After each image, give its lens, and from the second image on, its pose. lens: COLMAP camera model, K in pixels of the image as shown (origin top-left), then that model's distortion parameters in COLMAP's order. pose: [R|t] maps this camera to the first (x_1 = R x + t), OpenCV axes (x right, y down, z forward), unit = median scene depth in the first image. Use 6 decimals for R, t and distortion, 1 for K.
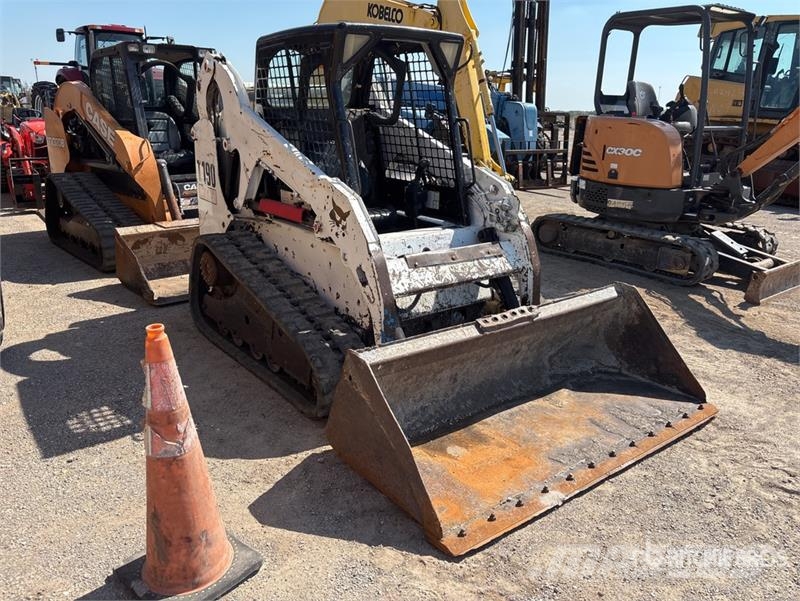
lens RADIAL K [[608.2, 0, 393.6], [0, 608.2, 302.7], [0, 0, 1]] dist [0.041068, -0.055463]
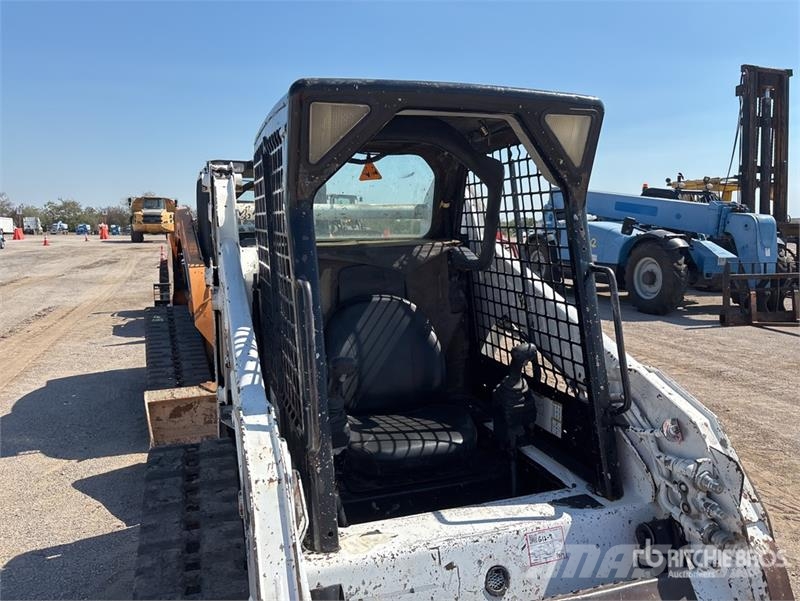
lens RADIAL K [[608.2, 0, 397.6], [0, 608.2, 300.9], [0, 0, 1]] dist [0.041068, -0.055463]
pose [[0.946828, 0.023113, -0.320909, 0.118444], [-0.079692, 0.983184, -0.164315, -0.192994], [0.311715, 0.181152, 0.932748, 0.536831]]
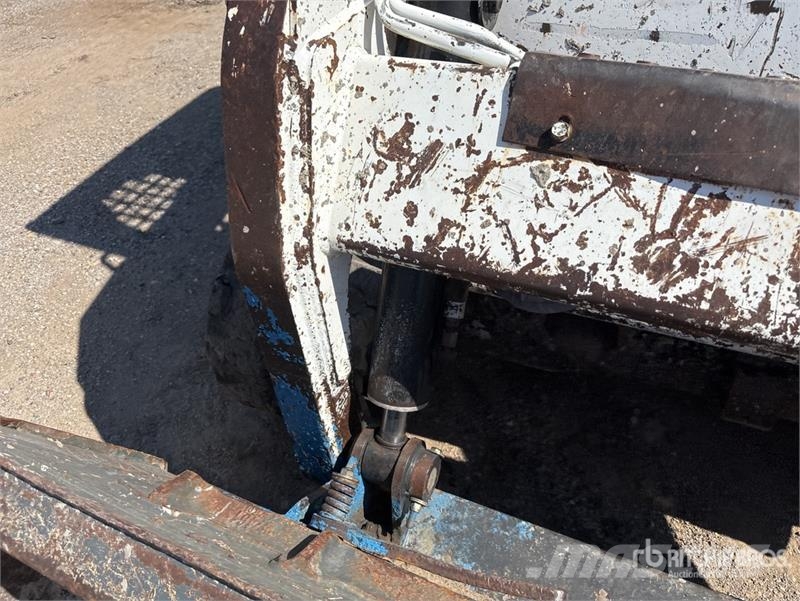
lens RADIAL K [[608.2, 0, 410.7], [0, 608.2, 312.5], [0, 0, 1]] dist [0.041068, -0.055463]
pose [[0.475249, 0.584239, -0.657878, 0.142537], [-0.165693, 0.793766, 0.585220, -0.104093], [0.864109, -0.169120, 0.474041, 0.776088]]
